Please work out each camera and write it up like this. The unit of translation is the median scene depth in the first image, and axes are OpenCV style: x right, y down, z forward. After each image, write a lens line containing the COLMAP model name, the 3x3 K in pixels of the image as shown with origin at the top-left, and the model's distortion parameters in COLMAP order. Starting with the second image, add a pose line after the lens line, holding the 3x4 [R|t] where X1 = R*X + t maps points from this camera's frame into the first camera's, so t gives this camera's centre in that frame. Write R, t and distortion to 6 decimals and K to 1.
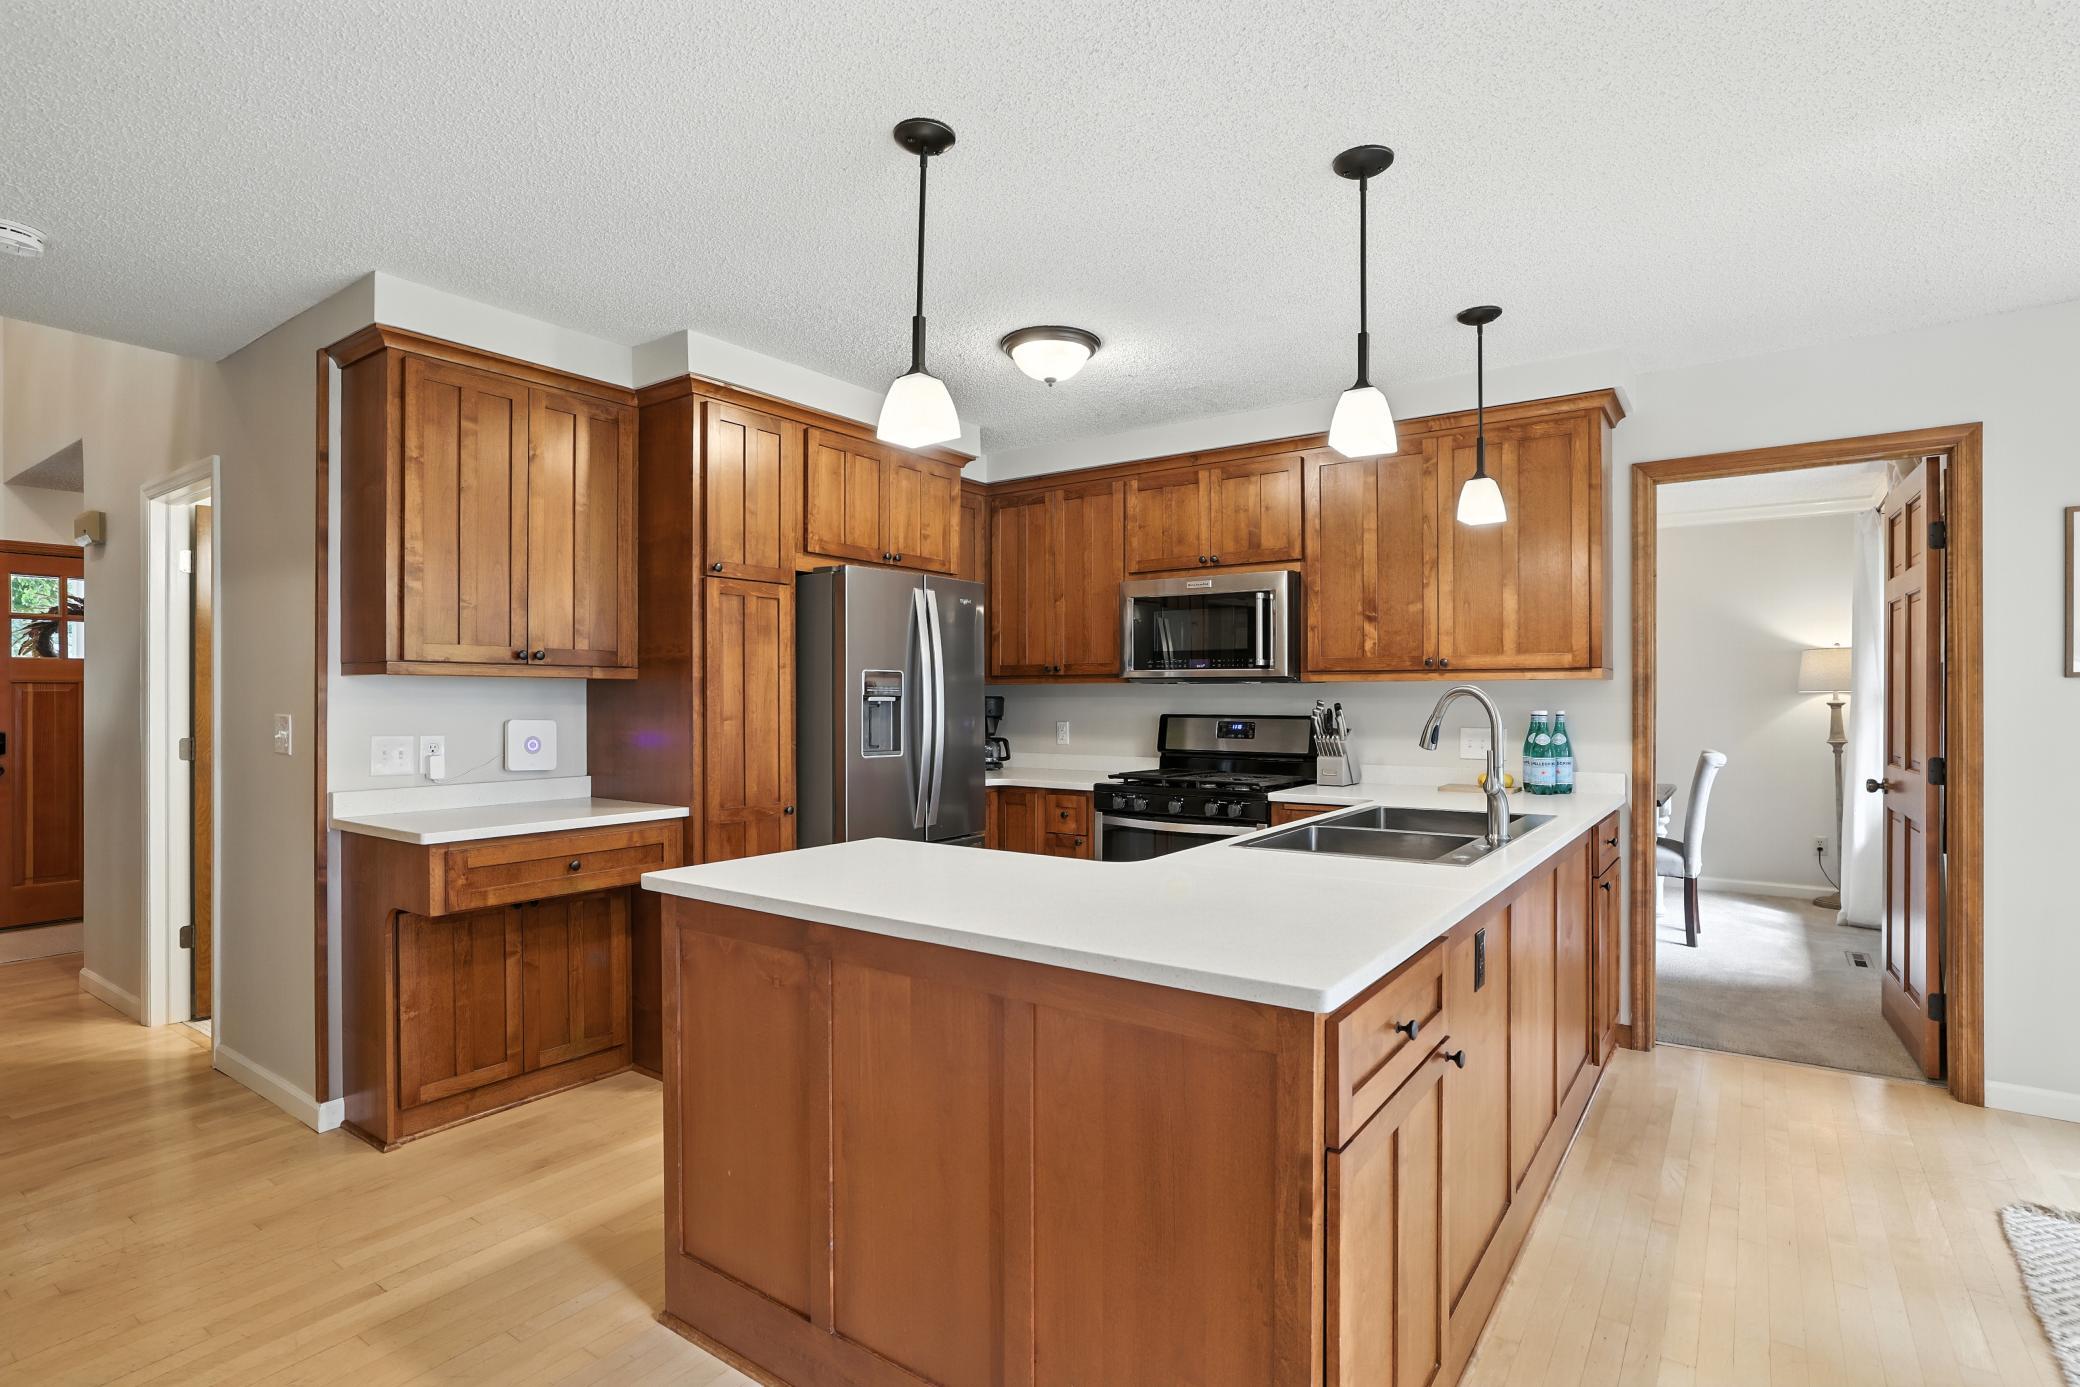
lens RADIAL K [[1076.5, 0, 1040.0], [0, 1076.5, 693.5], [0, 0, 1]] dist [-0.063367, 0.000235]
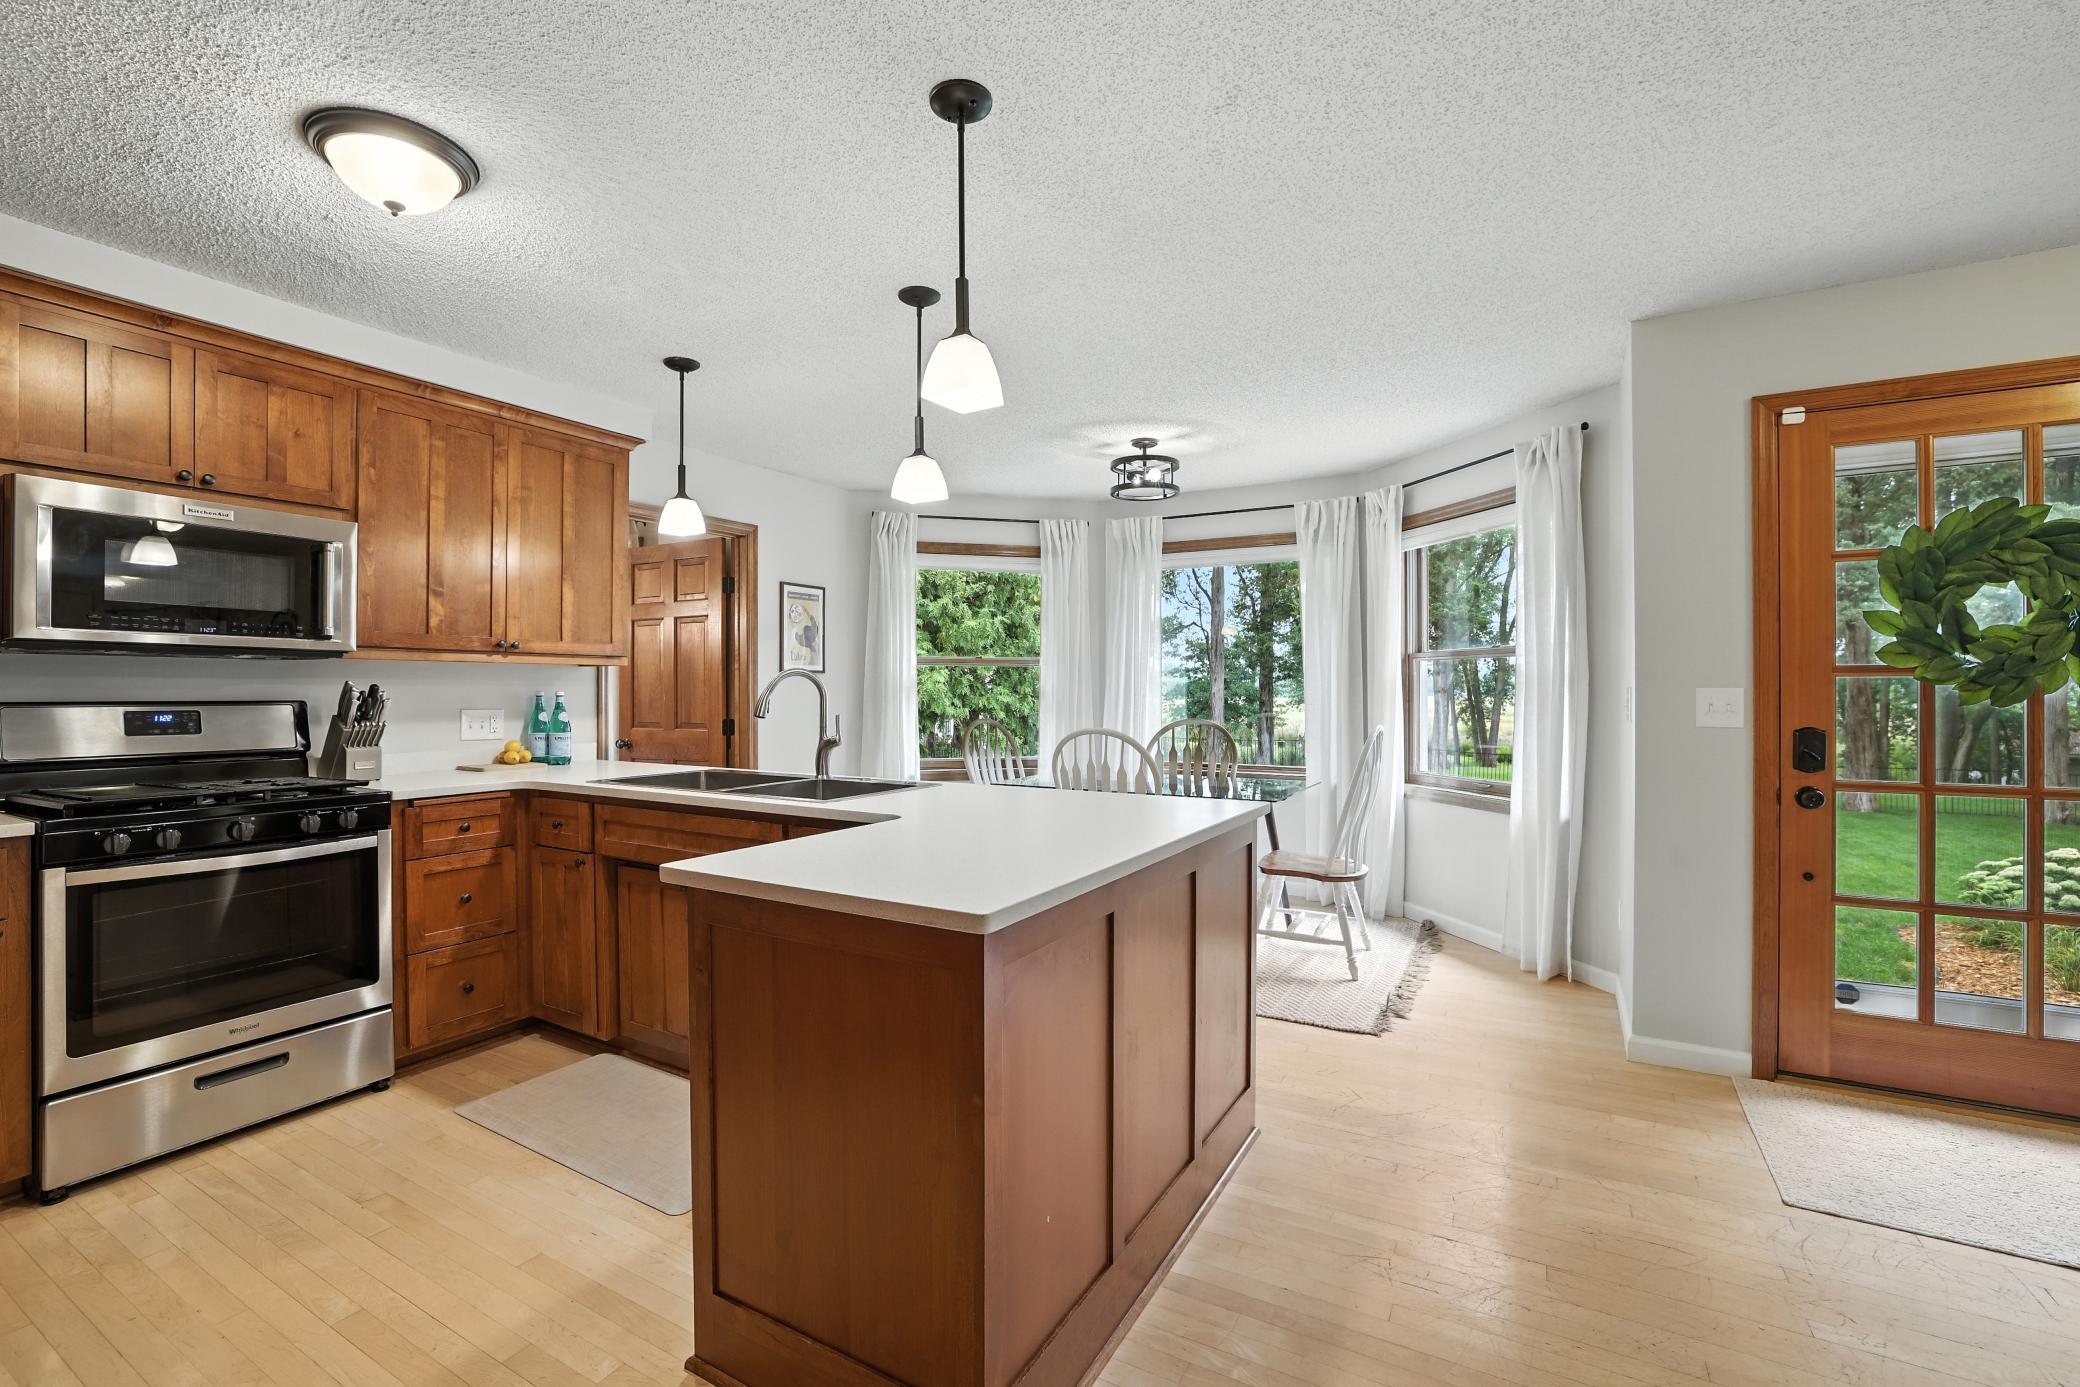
lens RADIAL K [[905.1, 0, 1040.0], [0, 905.1, 693.5], [0, 0, 1]] dist [-0.013734, 0.000127]
pose [[-0.127914, -0.000065, 0.991785, -0.552901], [-0.002044, 0.999998, -0.000198, 0.016591], [-0.991783, -0.002053, -0.127914, 0.597442]]
